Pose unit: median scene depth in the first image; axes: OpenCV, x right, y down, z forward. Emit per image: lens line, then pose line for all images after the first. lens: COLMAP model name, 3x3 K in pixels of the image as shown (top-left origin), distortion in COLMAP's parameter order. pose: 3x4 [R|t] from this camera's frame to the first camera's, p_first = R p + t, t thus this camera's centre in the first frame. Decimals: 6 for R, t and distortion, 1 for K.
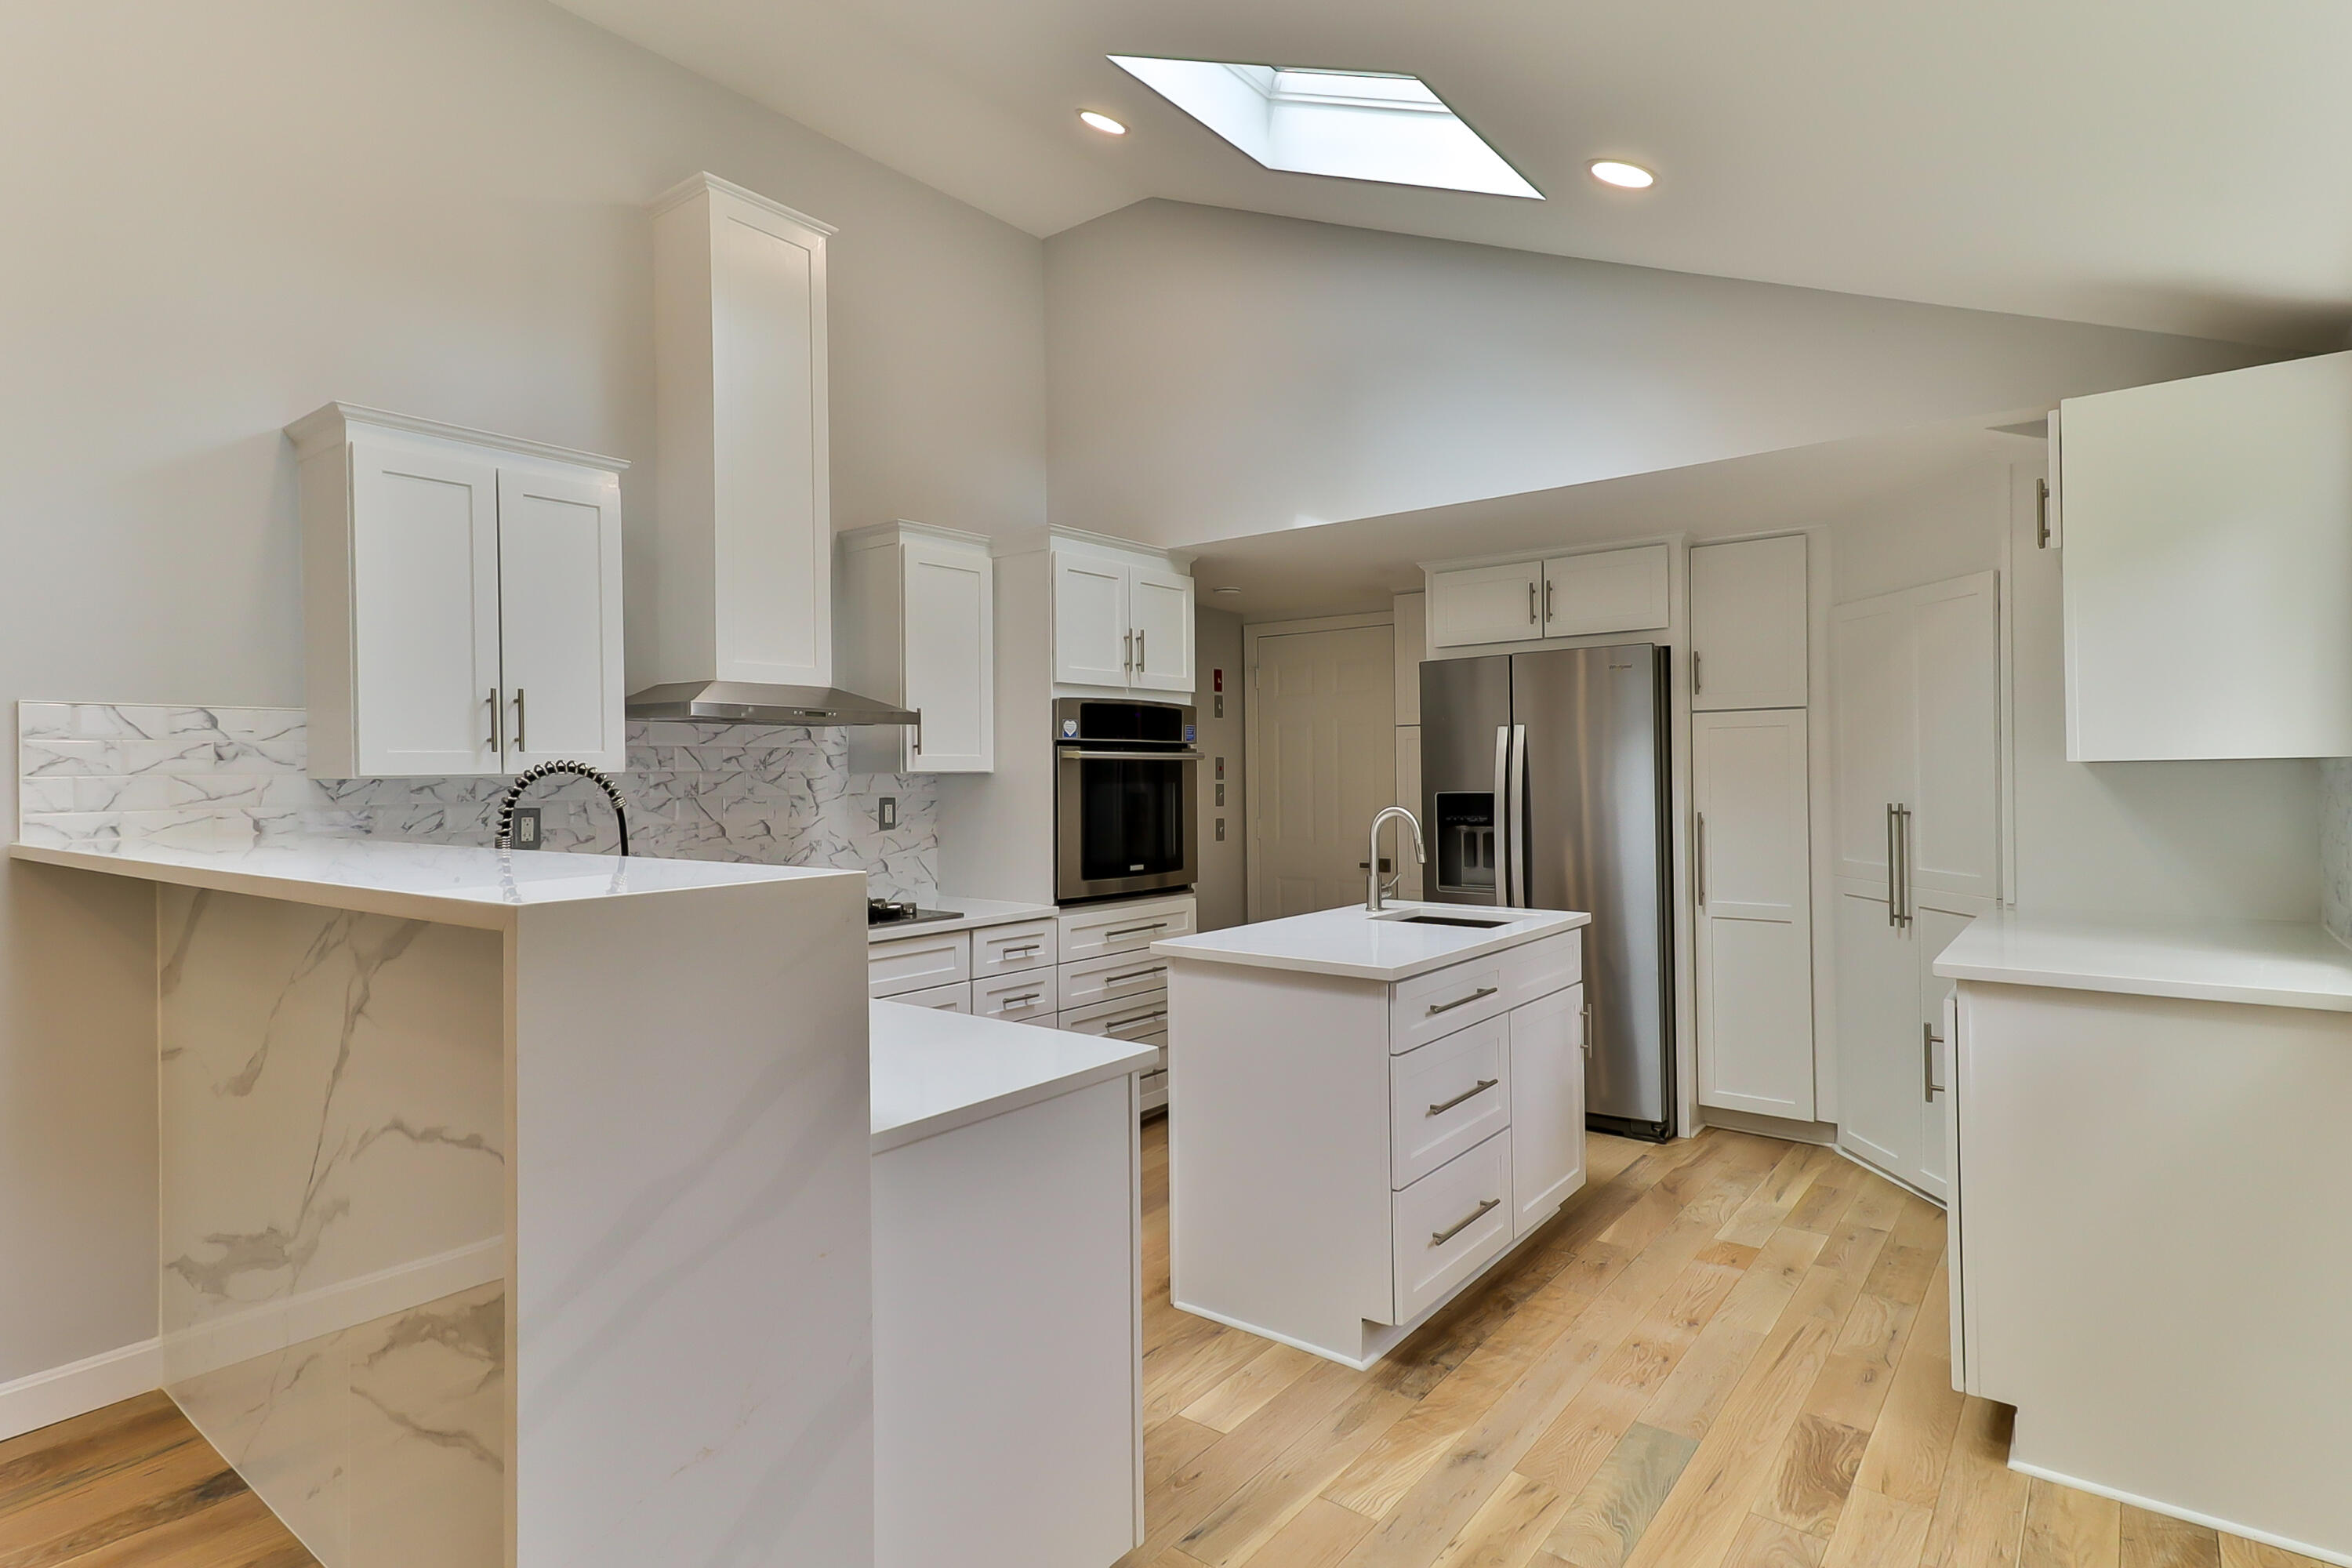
lens RADIAL K [[1199.9, 0, 1193.3], [0, 1199.9, 764.9], [0, 0, 1]] dist [0.028870, -0.000374]
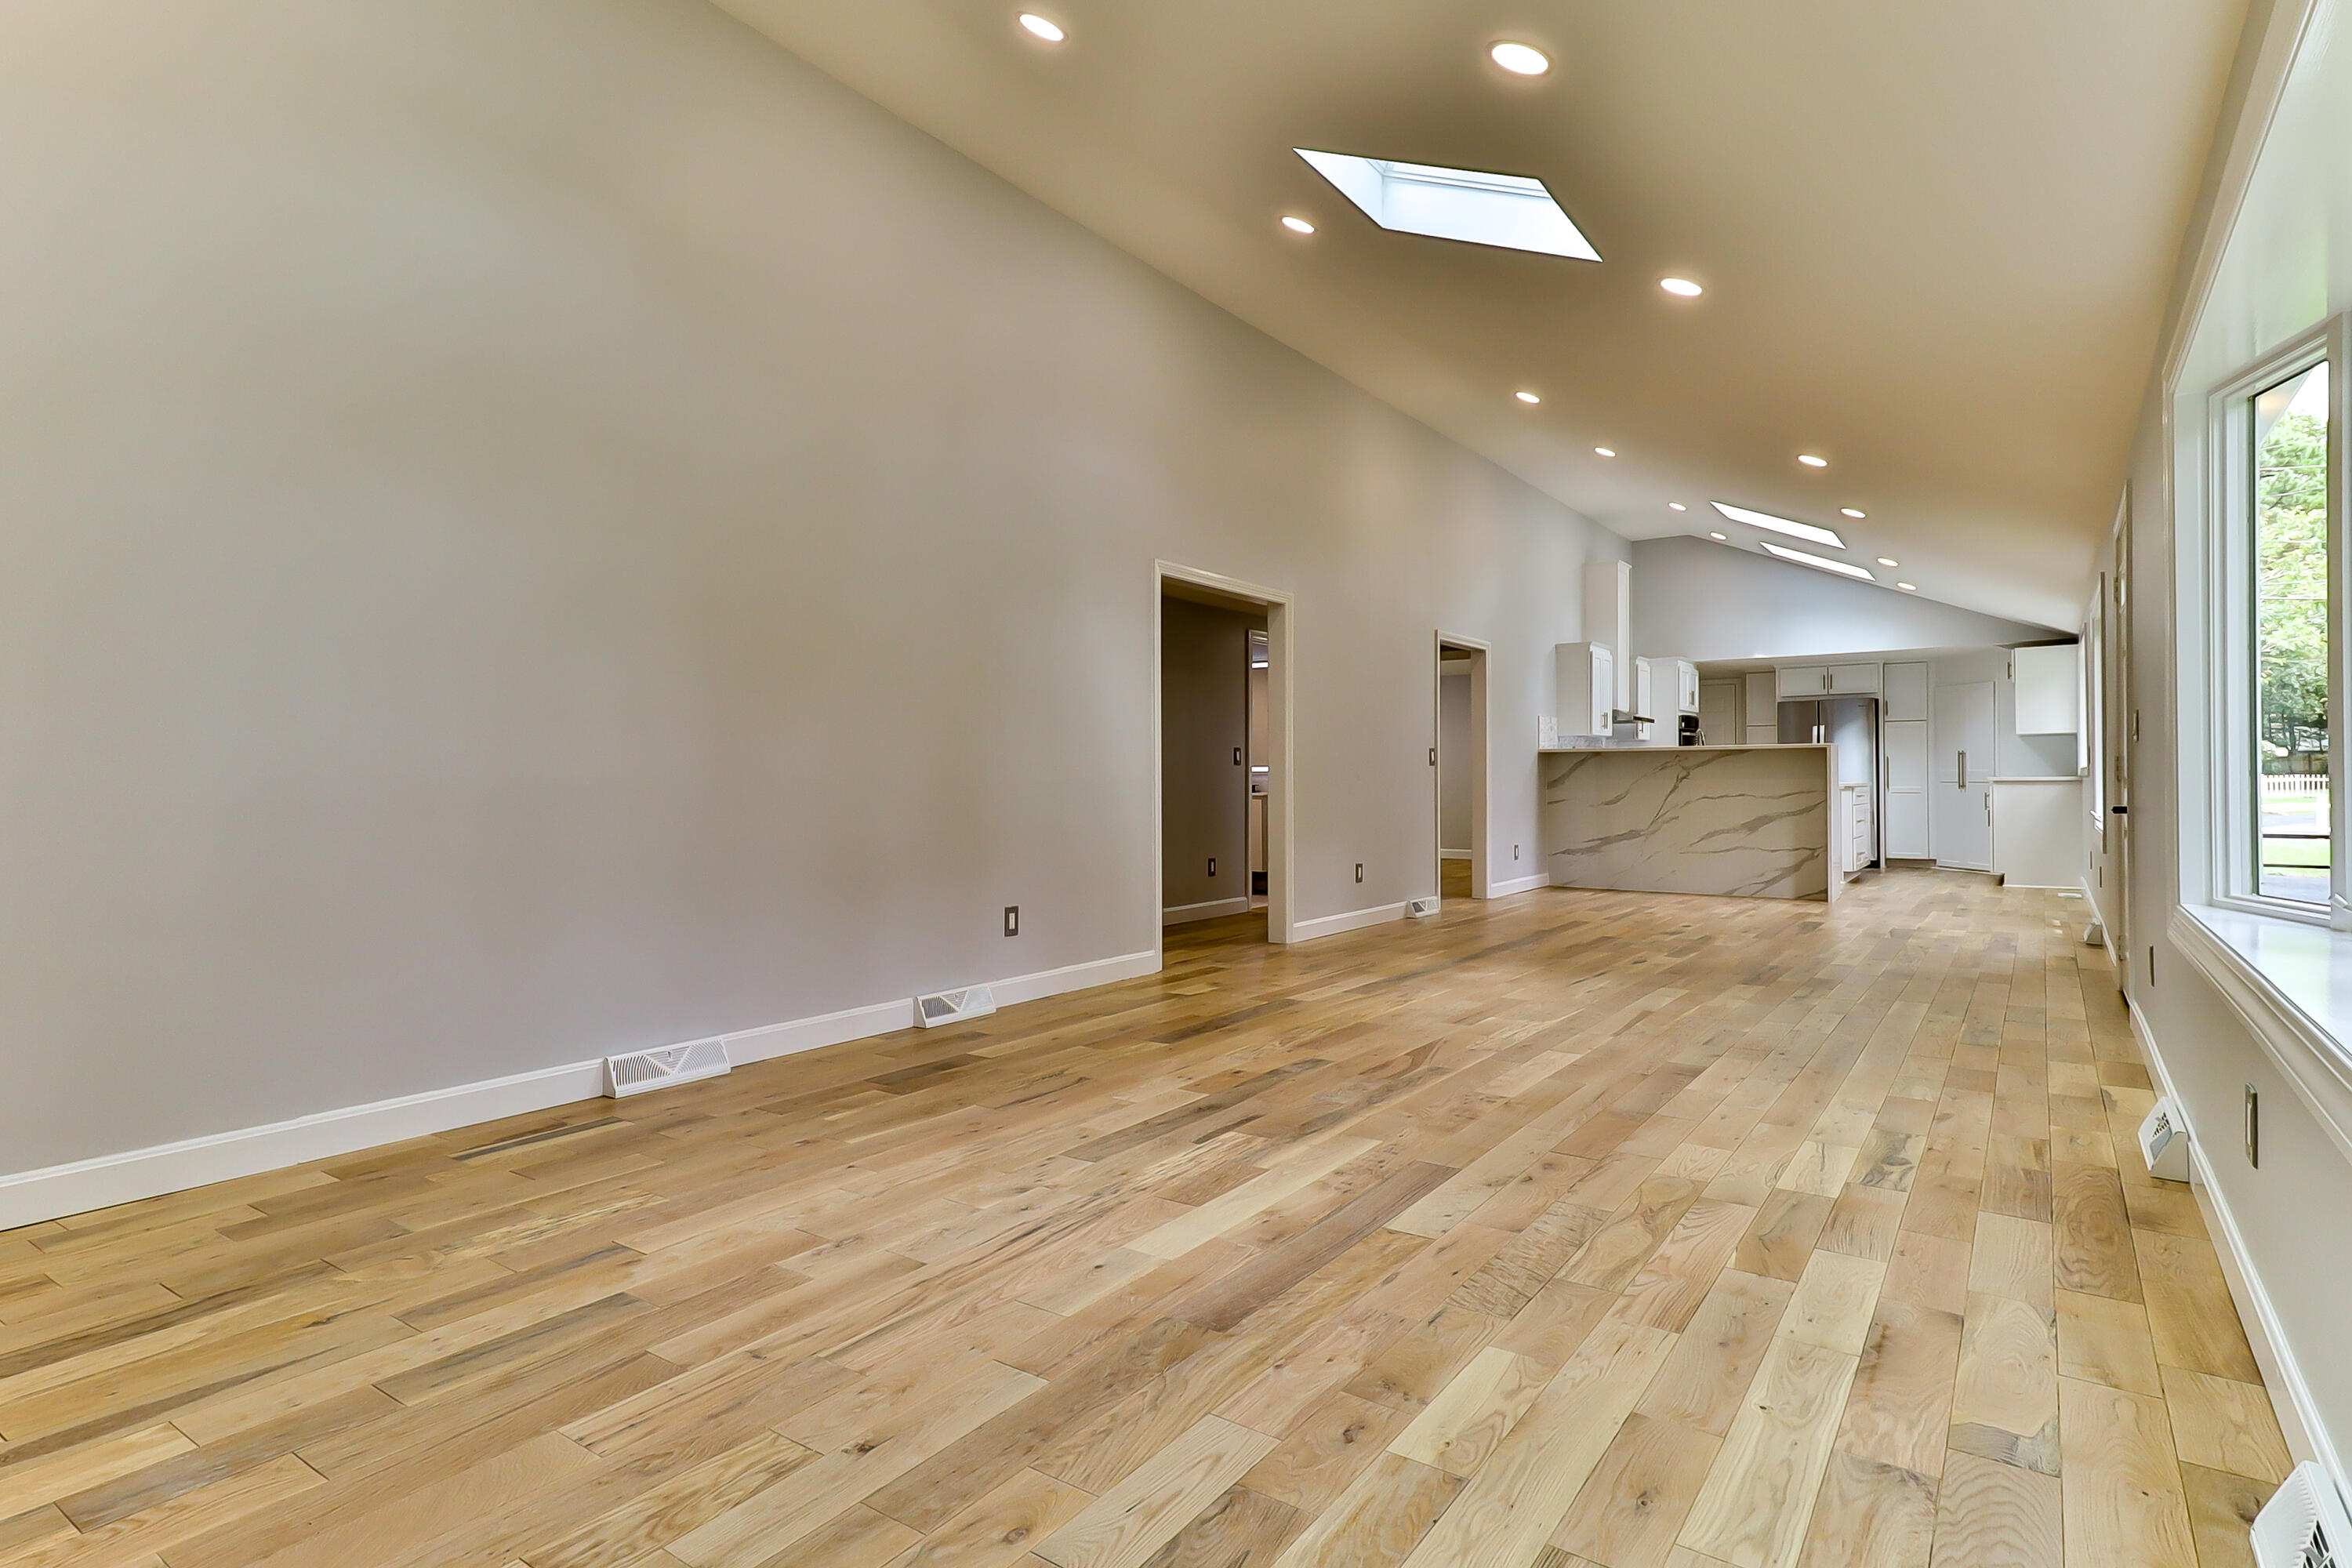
lens RADIAL K [[1266.1, 0, 1141.8], [0, 1266.1, 773.5], [0, 0, 1]] dist [0.028154, 0.002490]
pose [[0.998793, 0.007878, 0.048490, -1.616578], [-0.007633, 0.999957, -0.005237, 0.117115], [-0.048530, 0.004861, 0.998810, -2.109915]]
